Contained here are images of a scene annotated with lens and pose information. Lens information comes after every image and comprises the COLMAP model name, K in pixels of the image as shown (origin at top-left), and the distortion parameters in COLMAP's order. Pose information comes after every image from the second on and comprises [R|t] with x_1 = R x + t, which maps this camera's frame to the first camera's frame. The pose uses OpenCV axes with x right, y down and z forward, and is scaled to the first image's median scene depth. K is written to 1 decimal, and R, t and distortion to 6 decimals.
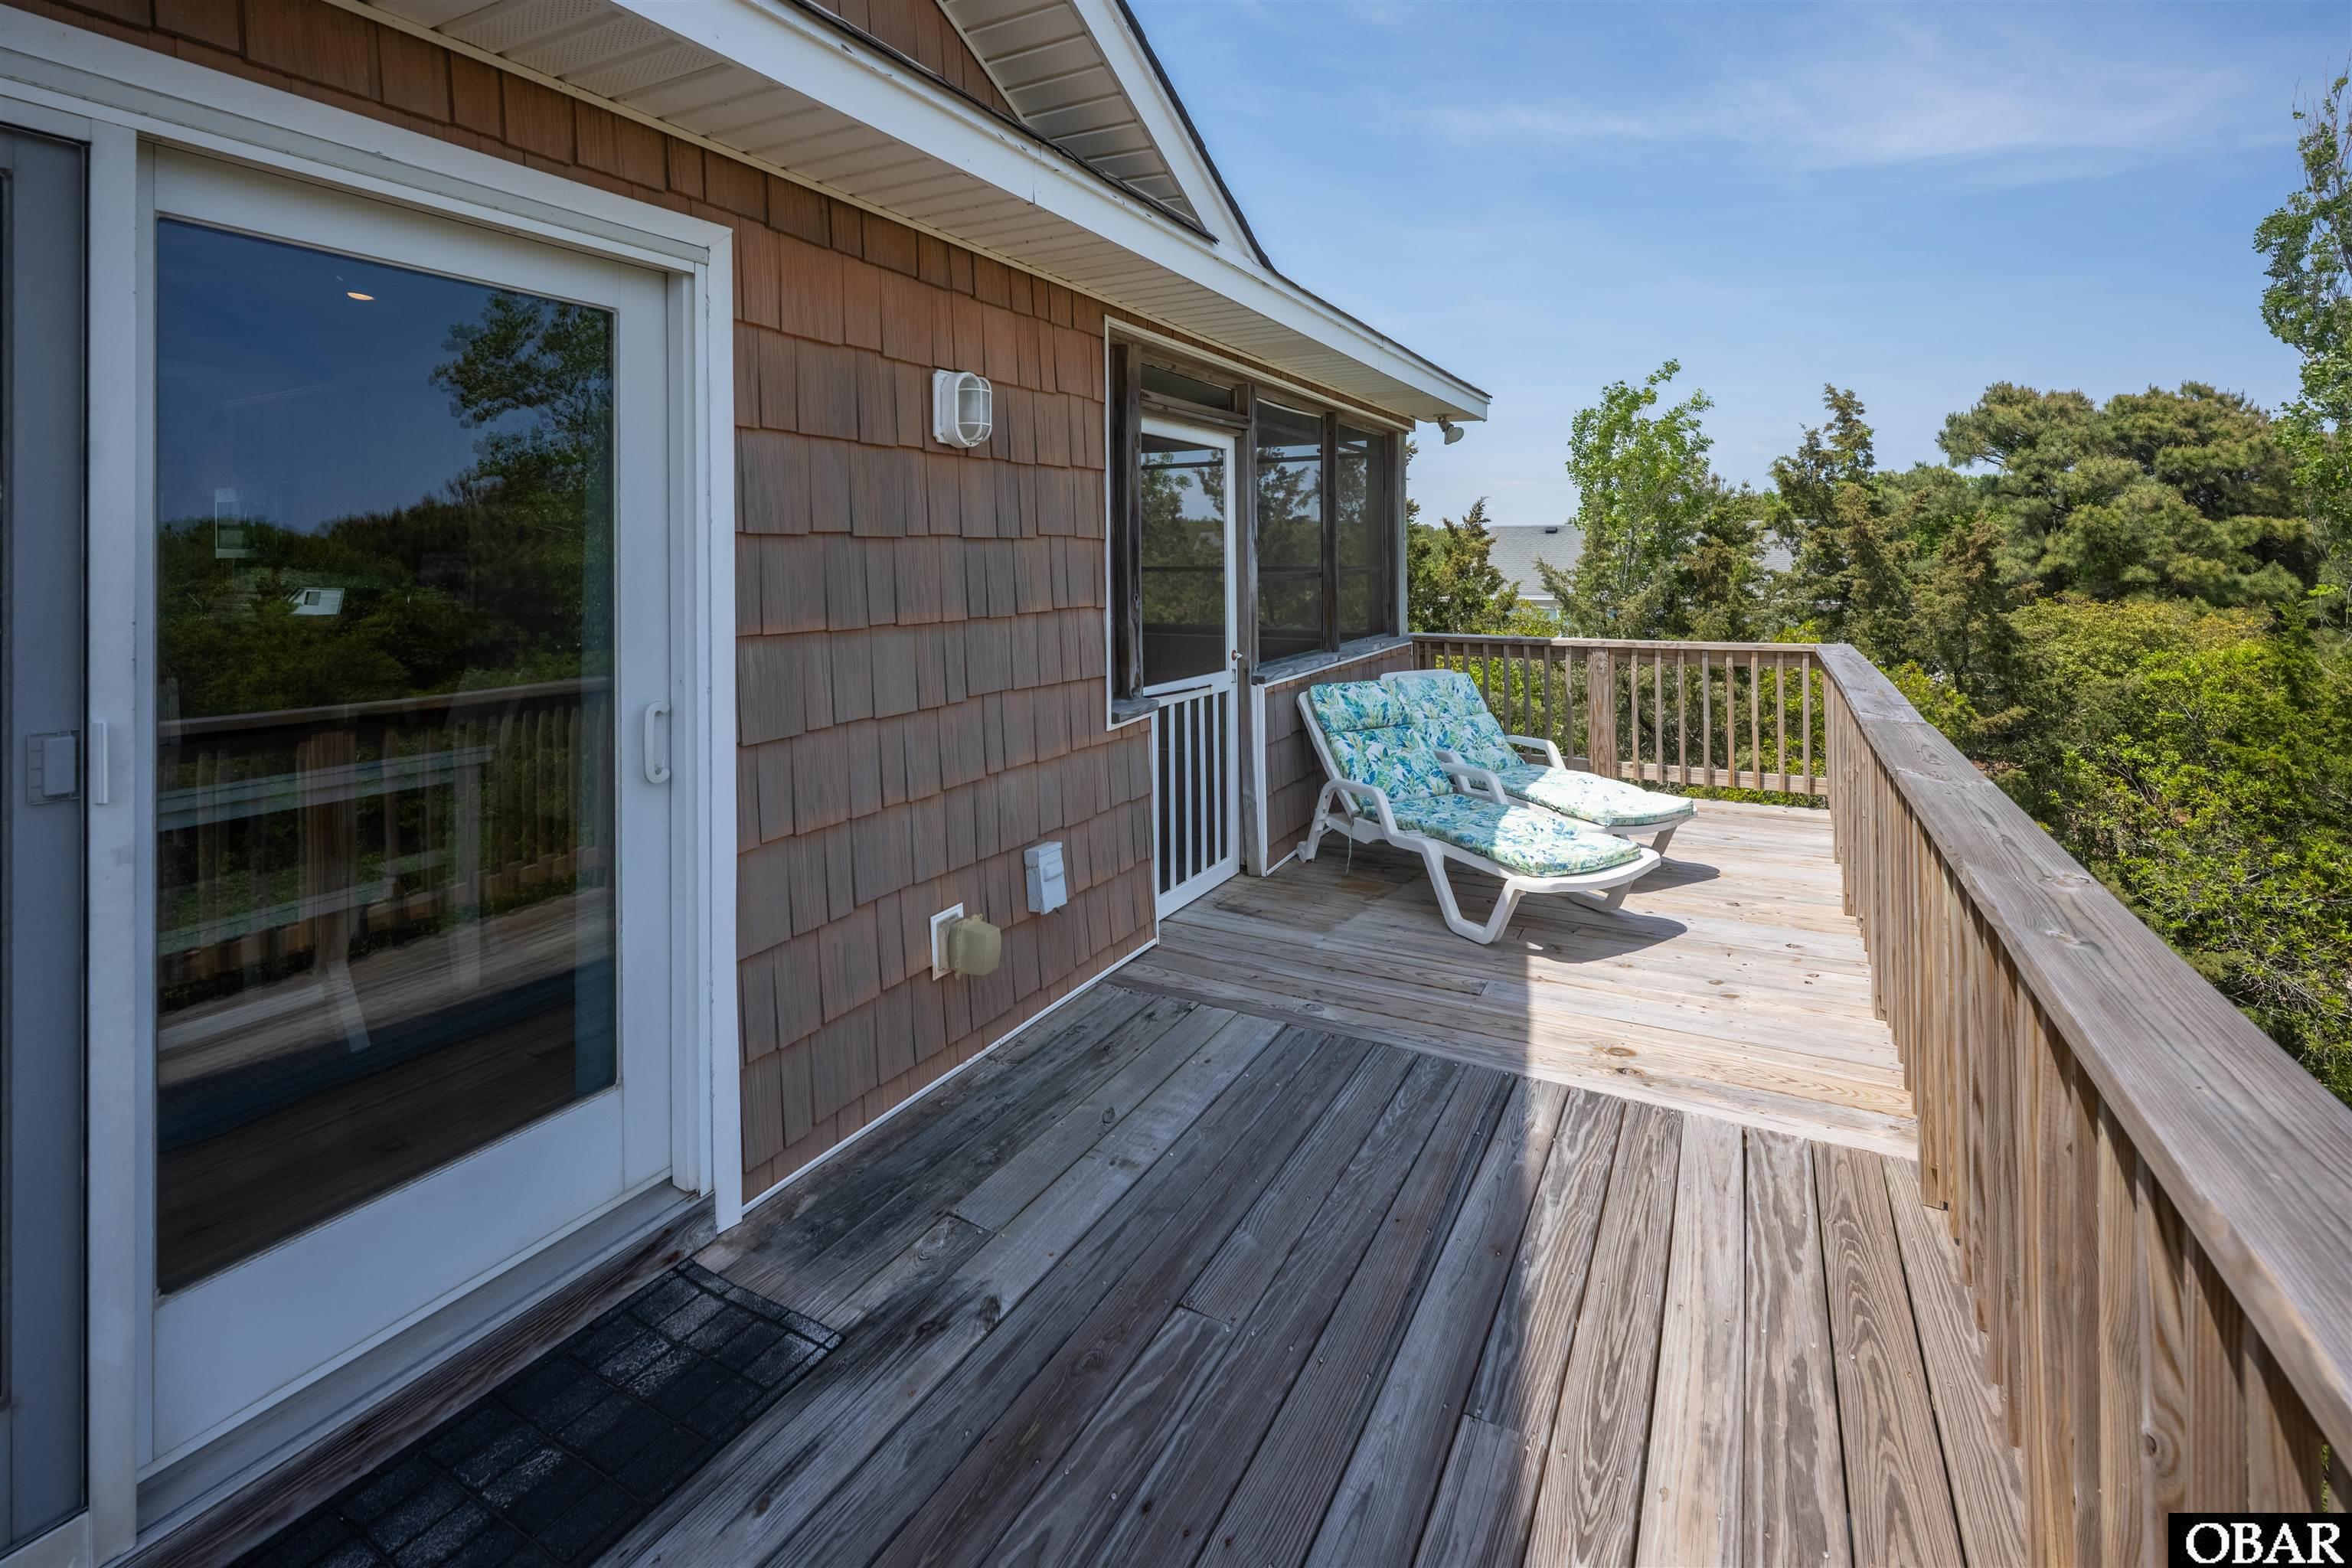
lens RADIAL K [[1002.7, 0, 1230.8], [0, 1002.7, 549.2], [0, 0, 1]] dist [0.000850, -0.000038]
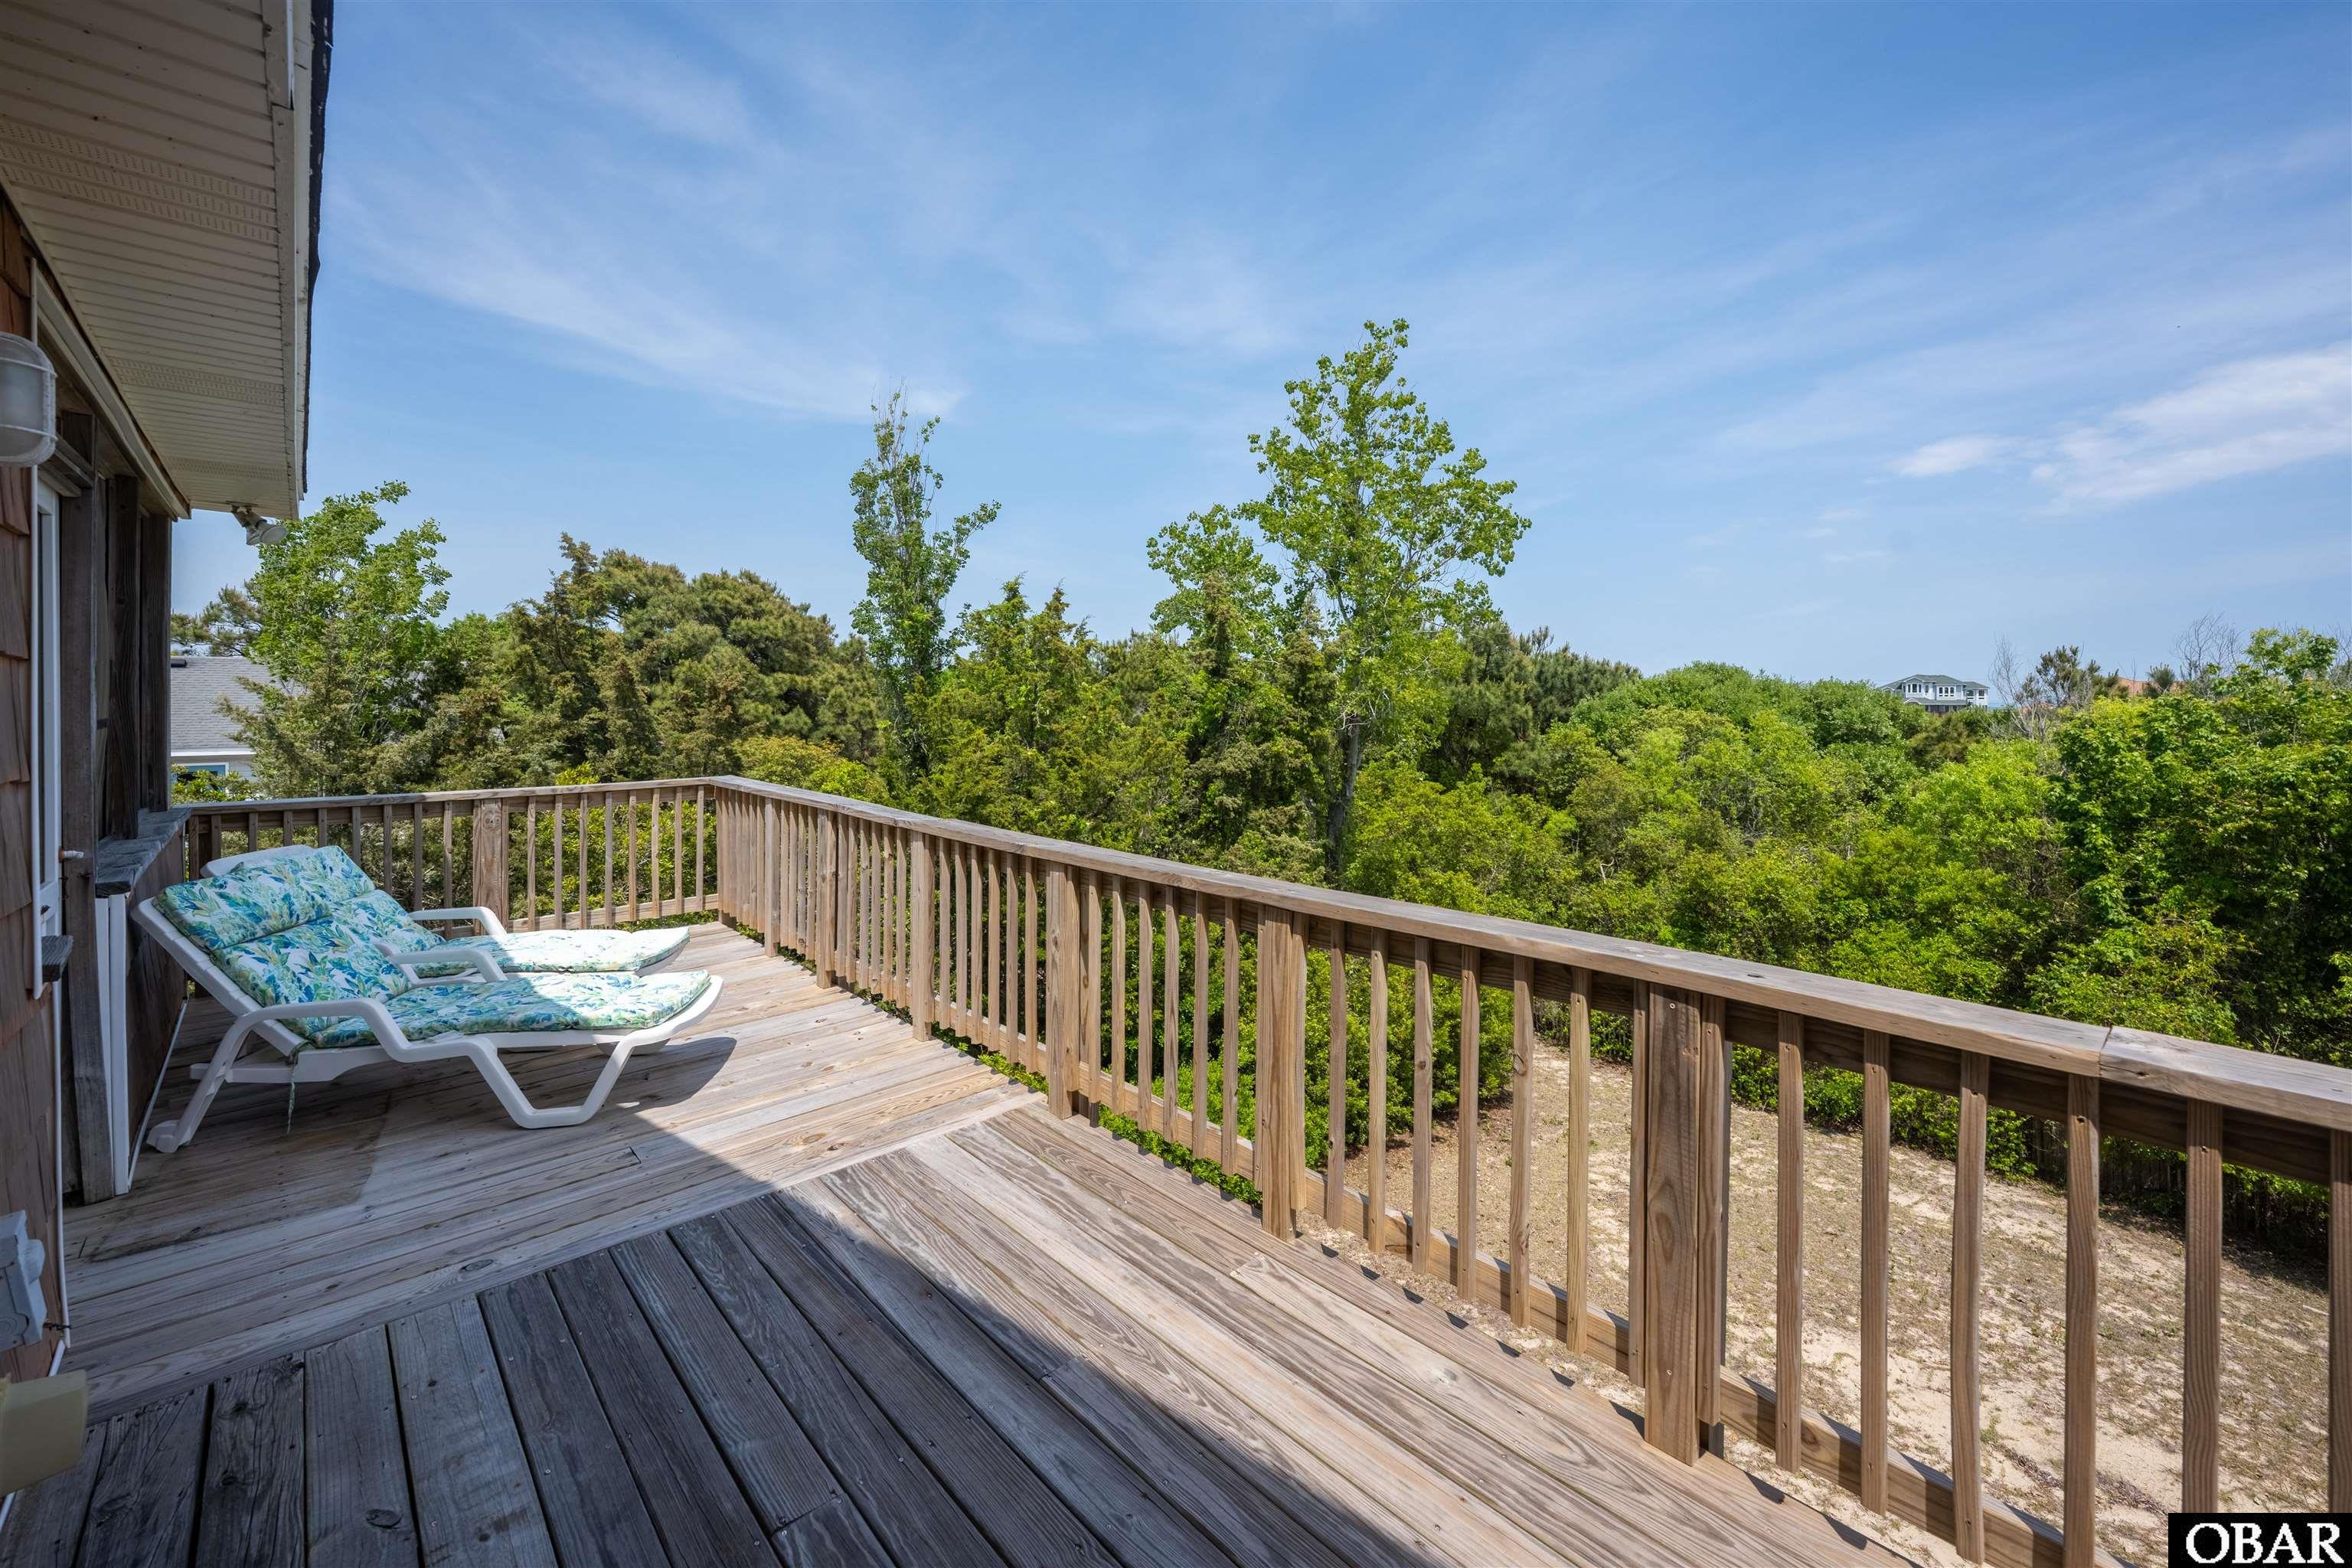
lens RADIAL K [[965.6, 0, 1179.5], [0, 965.6, 684.2], [0, 0, 1]] dist [0.001862, 0.000337]
pose [[0.348138, 0.021373, 0.937200, -0.235066], [-0.011742, 0.999761, -0.018438, 0.003367], [-0.937370, -0.004586, 0.348306, 0.114641]]
